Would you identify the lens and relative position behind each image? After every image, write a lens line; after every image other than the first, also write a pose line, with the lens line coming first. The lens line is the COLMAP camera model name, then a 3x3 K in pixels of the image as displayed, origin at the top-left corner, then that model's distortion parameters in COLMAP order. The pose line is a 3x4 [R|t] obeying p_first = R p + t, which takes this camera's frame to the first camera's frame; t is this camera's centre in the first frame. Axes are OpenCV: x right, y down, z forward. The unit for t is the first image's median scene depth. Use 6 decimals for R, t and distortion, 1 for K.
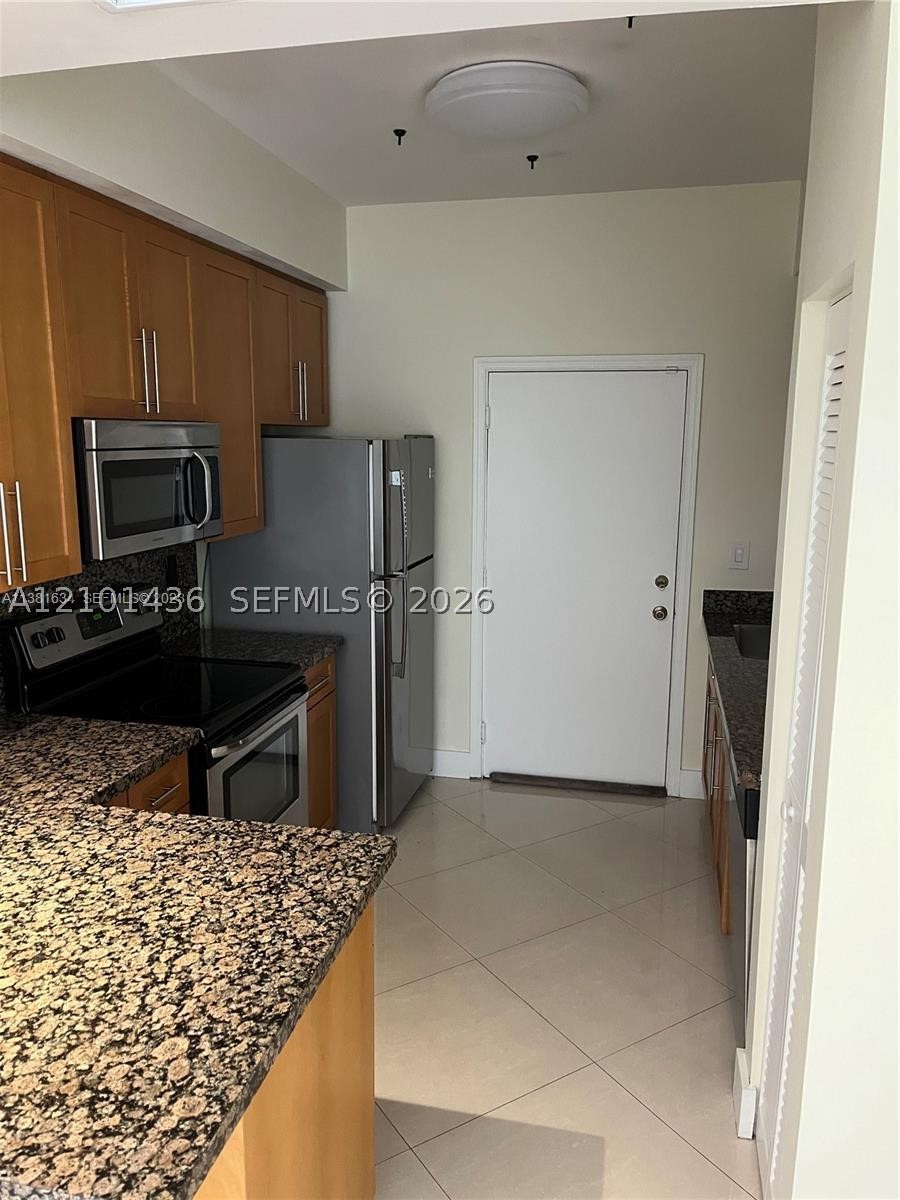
lens RADIAL K [[906.7, 0, 450.0], [0, 906.7, 600.0], [0, 0, 1]] dist [0.080259, -0.109468]
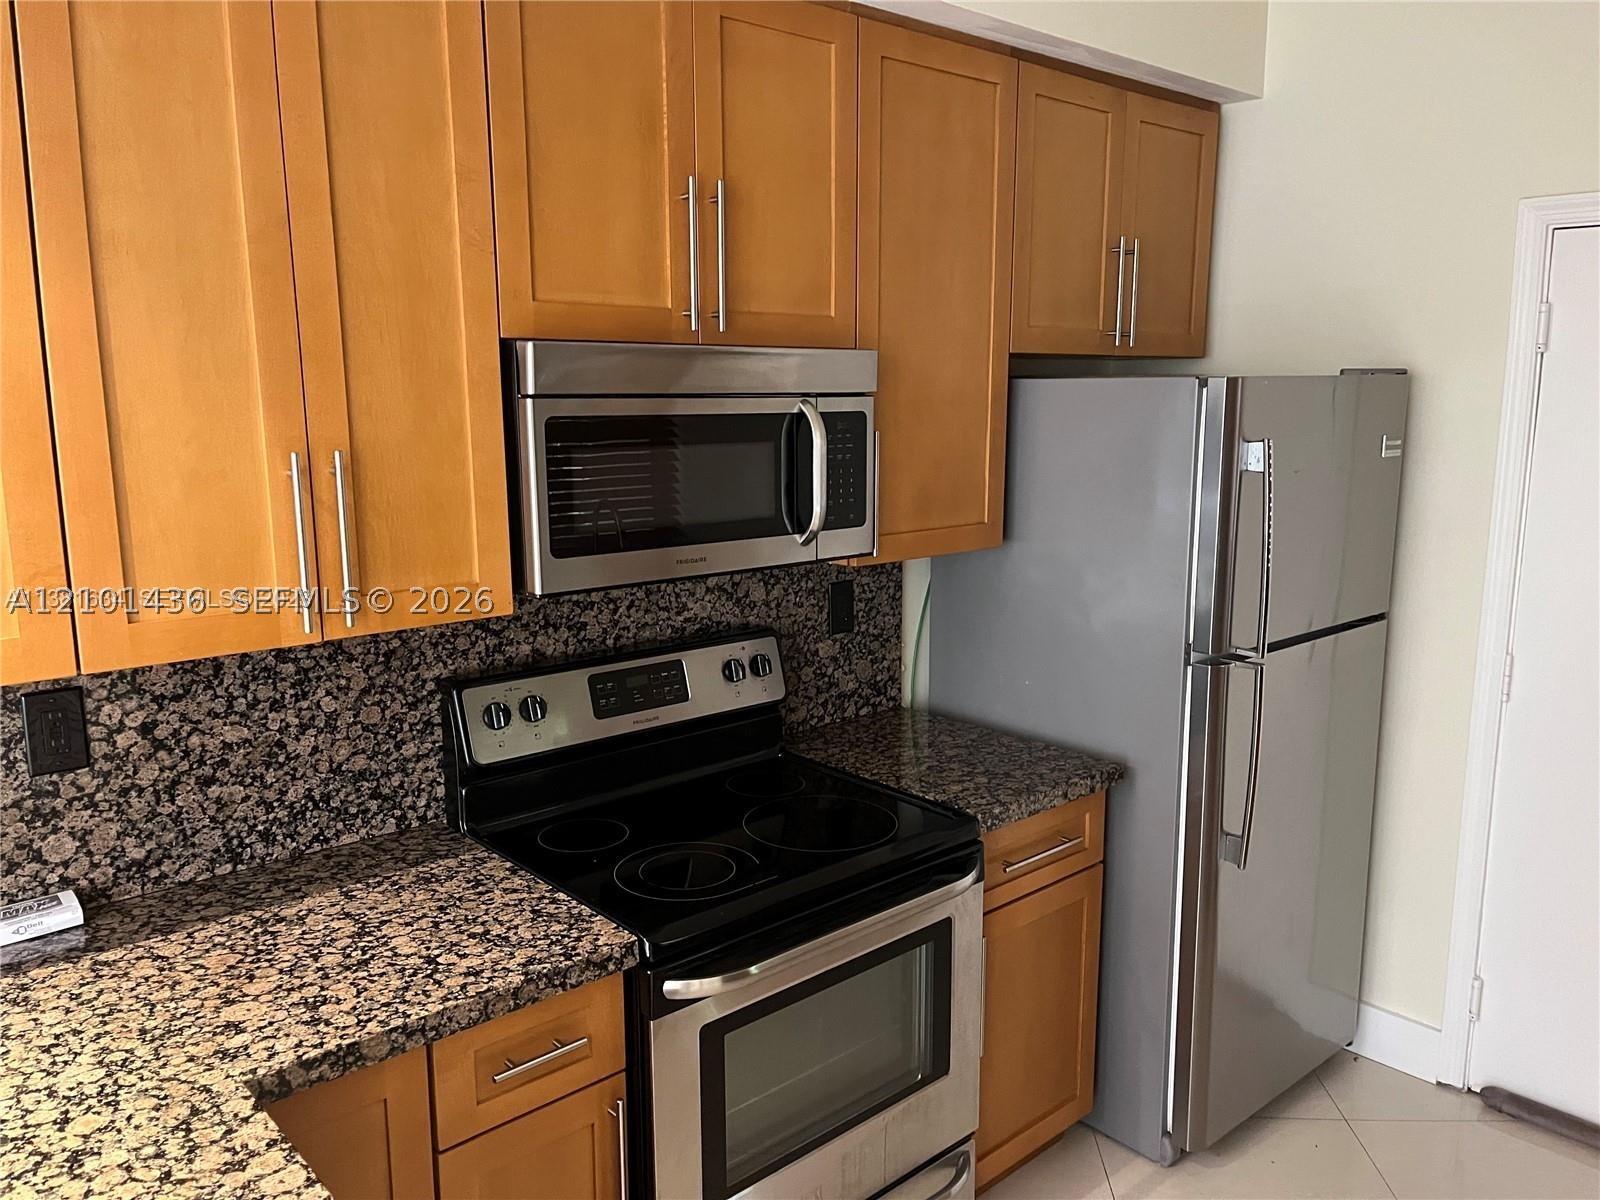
lens RADIAL K [[1208.9, 0, 804.3], [0, 1208.9, 608.2], [0, 0, 1]] dist [0.080259, -0.109468]
pose [[0.816400, 0.093613, -0.569849, 0.139425], [-0.095451, 0.995075, 0.026719, -0.056906], [0.569544, 0.032579, 0.821315, 0.392609]]
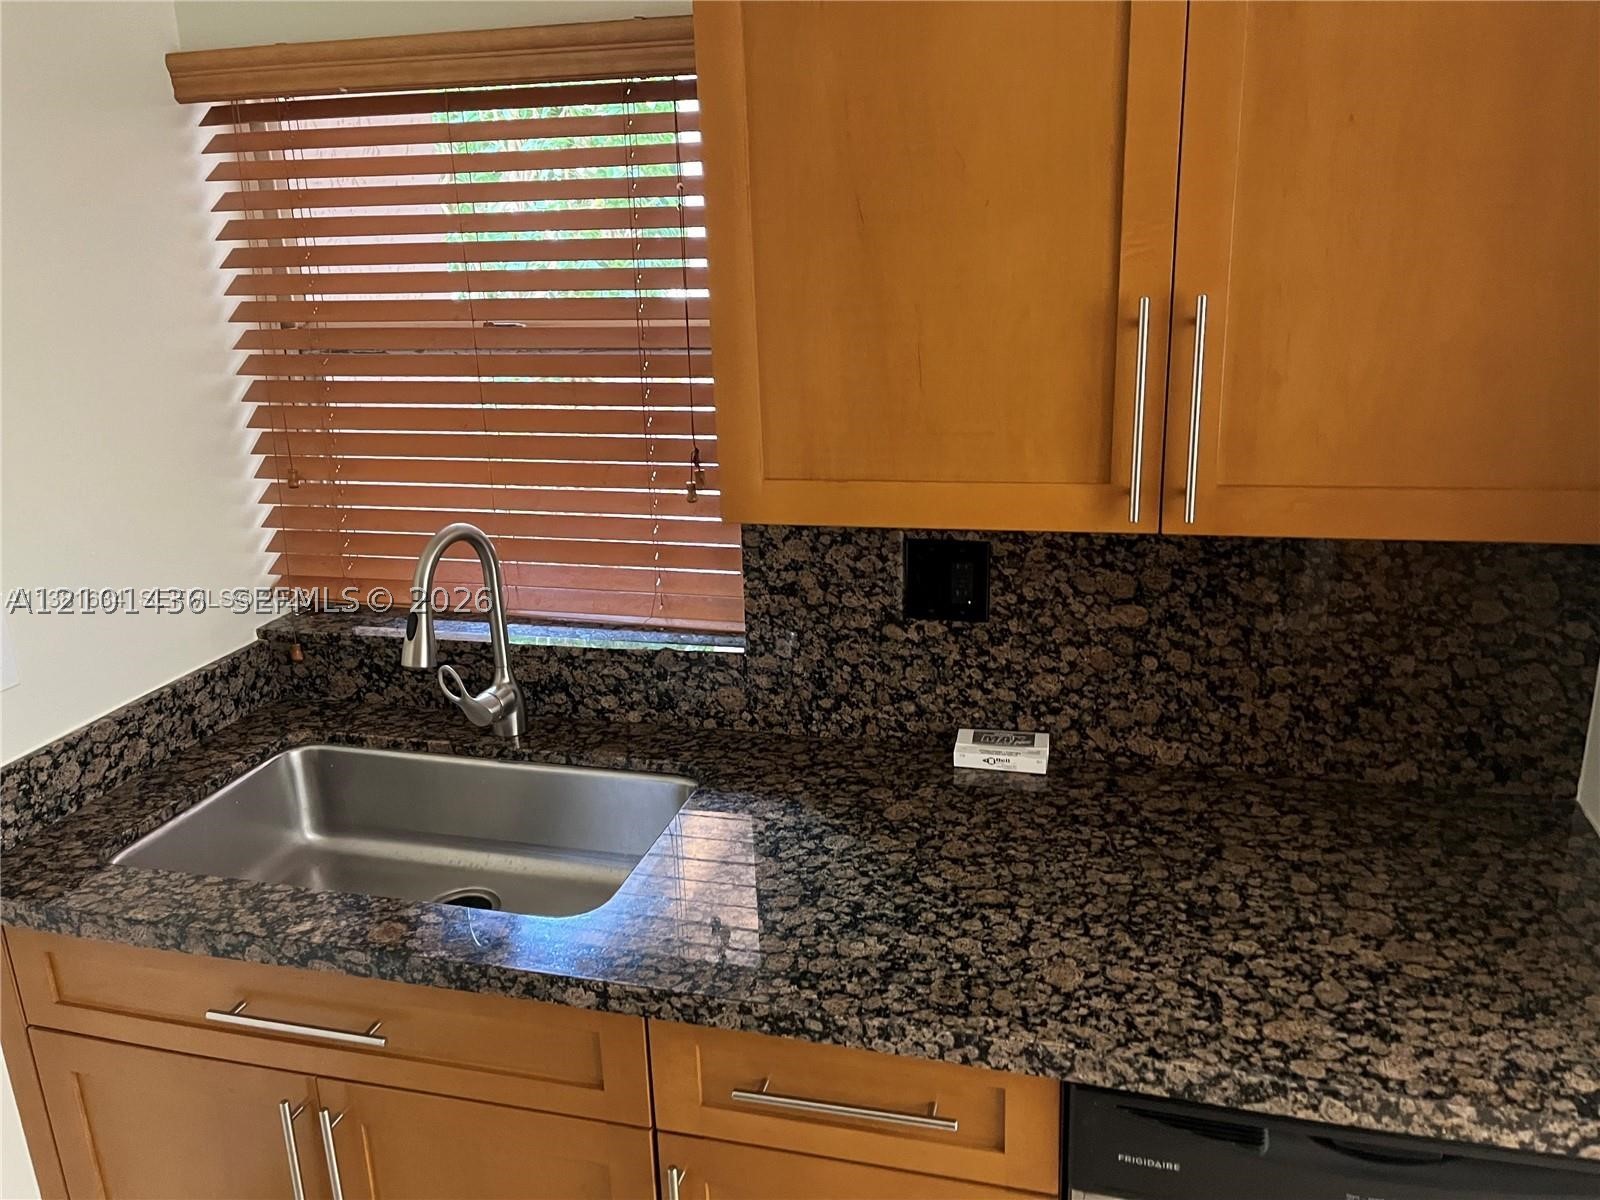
lens RADIAL K [[1222.0, 0, 805.0], [0, 1222.0, 592.4], [0, 0, 1]] dist [0.087136, -0.121678]
pose [[0.024233, -0.290234, 0.956649, -0.060590], [0.210695, 0.936919, 0.278911, -0.157996], [-0.977251, 0.194802, 0.083855, 0.931437]]
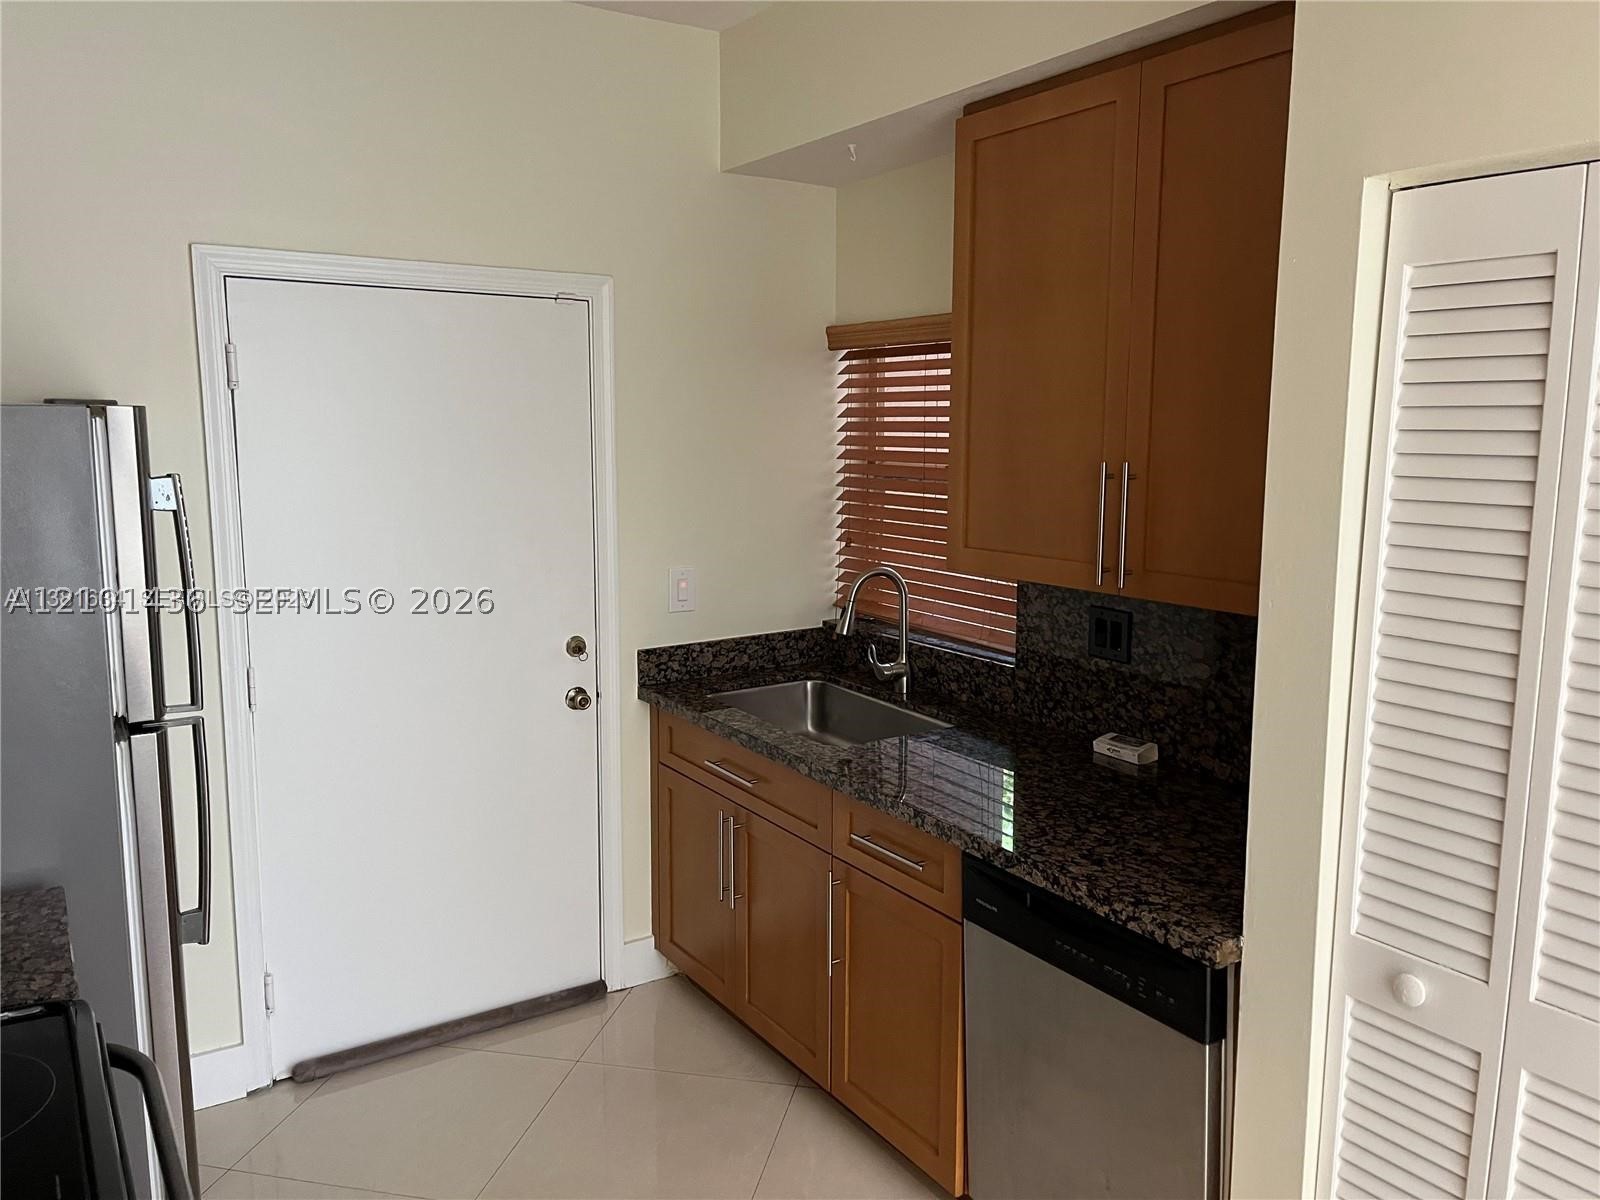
lens RADIAL K [[1208.9, 0, 804.3], [0, 1208.9, 608.2], [0, 0, 1]] dist [0.080259, -0.109468]
pose [[0.692708, -0.112969, 0.712316, -0.311212], [0.130636, 0.990973, 0.030122, -0.066616], [-0.709288, 0.072188, 0.701213, 0.440439]]
